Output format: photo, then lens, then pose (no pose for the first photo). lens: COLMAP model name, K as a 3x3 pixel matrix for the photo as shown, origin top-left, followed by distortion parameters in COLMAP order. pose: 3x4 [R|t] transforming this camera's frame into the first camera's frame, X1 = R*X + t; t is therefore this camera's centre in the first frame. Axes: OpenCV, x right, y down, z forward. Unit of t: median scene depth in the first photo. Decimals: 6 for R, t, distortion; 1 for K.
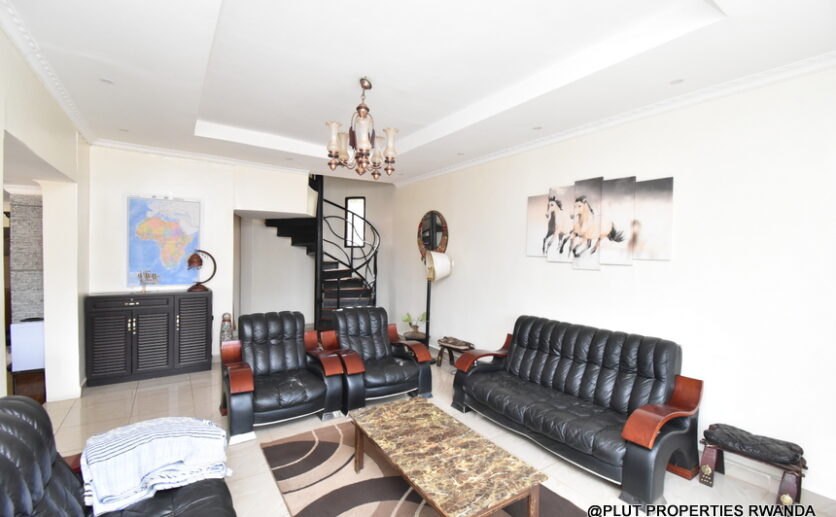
lens RADIAL K [[373.1, 0, 418.0], [0, 373.1, 258.5], [0, 0, 1]] dist [0.000772, -0.000136]
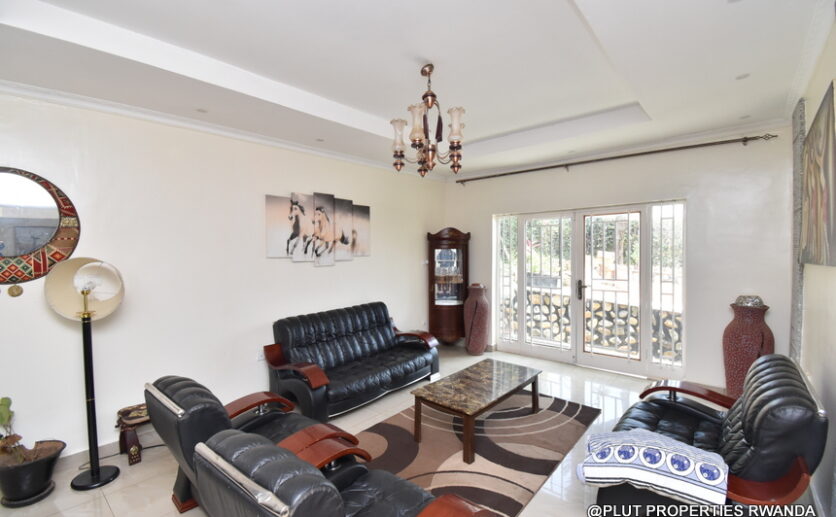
lens RADIAL K [[363.0, 0, 418.0], [0, 363.0, 258.5], [0, 0, 1]] dist [-0.023156, -0.000241]
pose [[-0.277014, -0.036051, 0.960189, -0.782757], [0.026412, 0.998633, 0.045114, -0.041354], [-0.960503, 0.037858, -0.275683, 1.014238]]
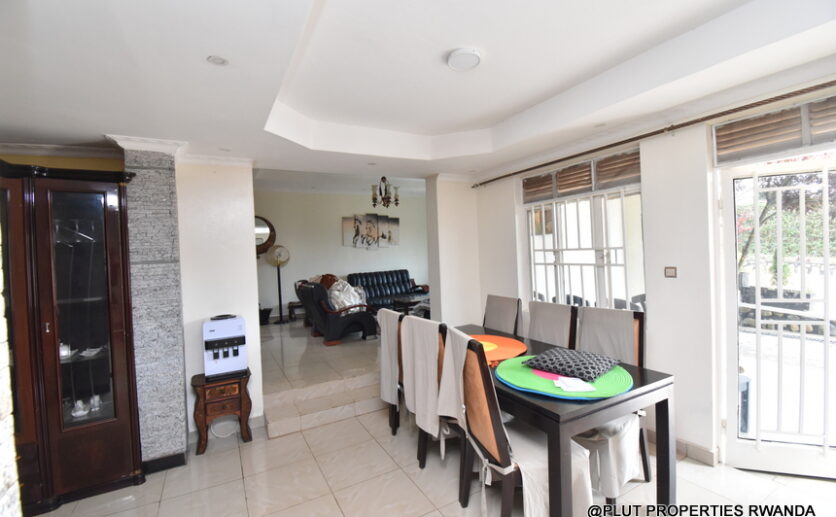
lens RADIAL K [[373.1, 0, 418.0], [0, 373.1, 258.5], [0, 0, 1]] dist [0.000772, -0.000136]
pose [[0.096580, -0.036304, 0.994663, -1.974198], [0.059549, 0.997755, 0.030635, 0.028520], [-0.993542, 0.056273, 0.098525, 0.448718]]
